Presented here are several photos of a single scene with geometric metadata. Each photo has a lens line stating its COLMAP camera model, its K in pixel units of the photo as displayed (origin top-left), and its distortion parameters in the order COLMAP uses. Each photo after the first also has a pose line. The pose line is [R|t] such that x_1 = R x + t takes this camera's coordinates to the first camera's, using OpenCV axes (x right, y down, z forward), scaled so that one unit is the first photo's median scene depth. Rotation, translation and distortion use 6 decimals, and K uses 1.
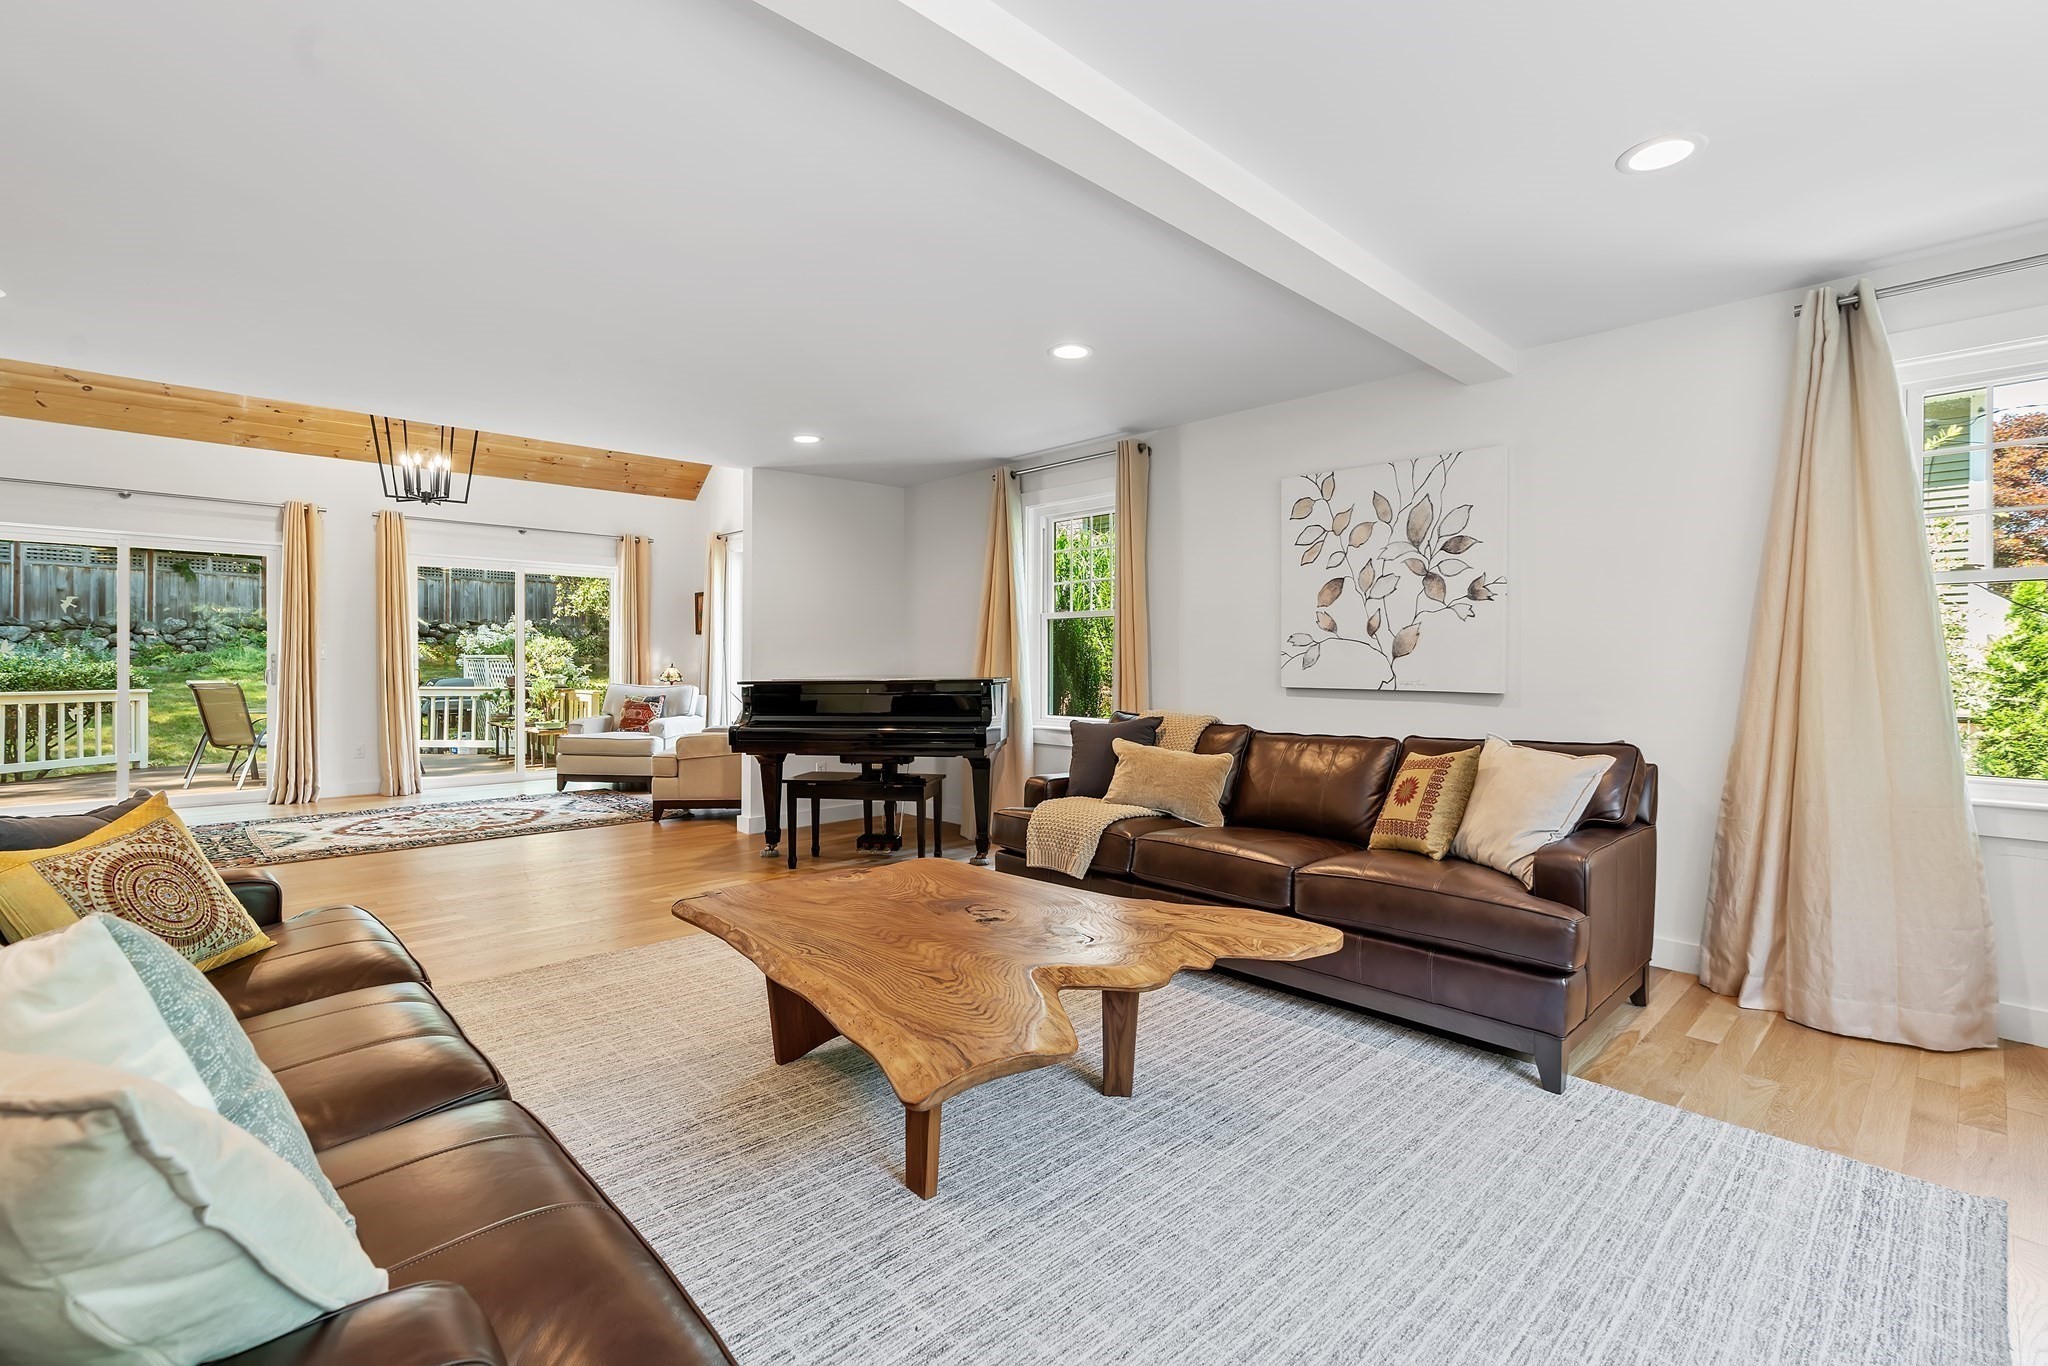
lens RADIAL K [[922.2, 0, 1011.8], [0, 922.2, 671.2], [0, 0, 1]] dist [-0.011555, 0.004878]
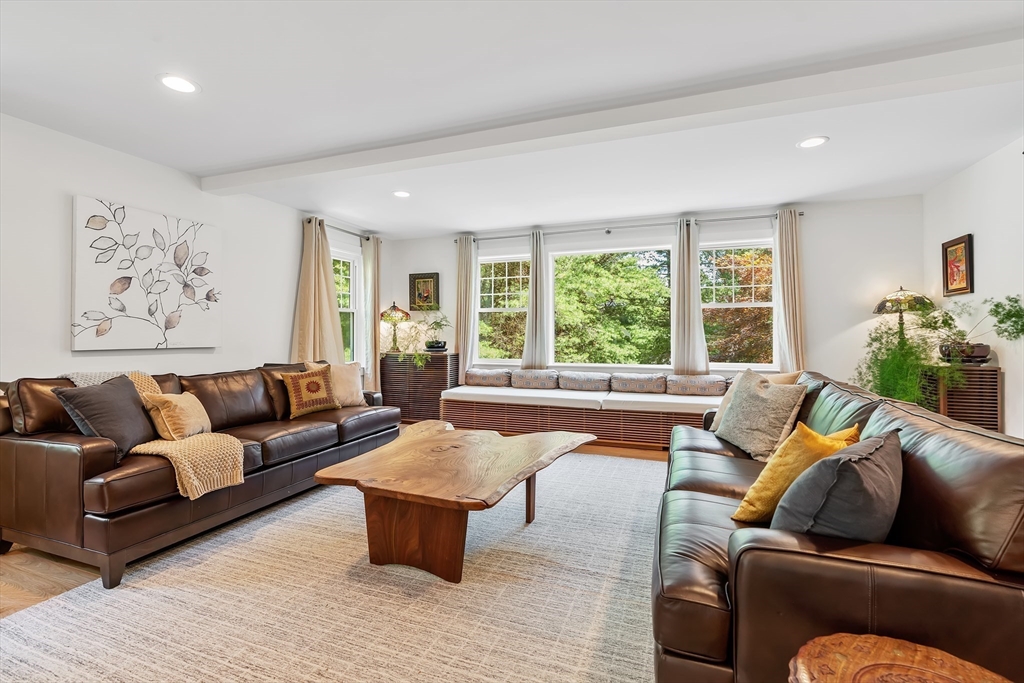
lens RADIAL K [[461.1, 0, 510.8], [0, 461.1, 333.5], [0, 0, 1]] dist [-0.011555, 0.004878]
pose [[-0.445378, -0.001673, 0.895341, -0.634485], [0.008553, 0.999945, 0.006123, -0.006392], [-0.895302, 0.010385, -0.445339, 0.799757]]
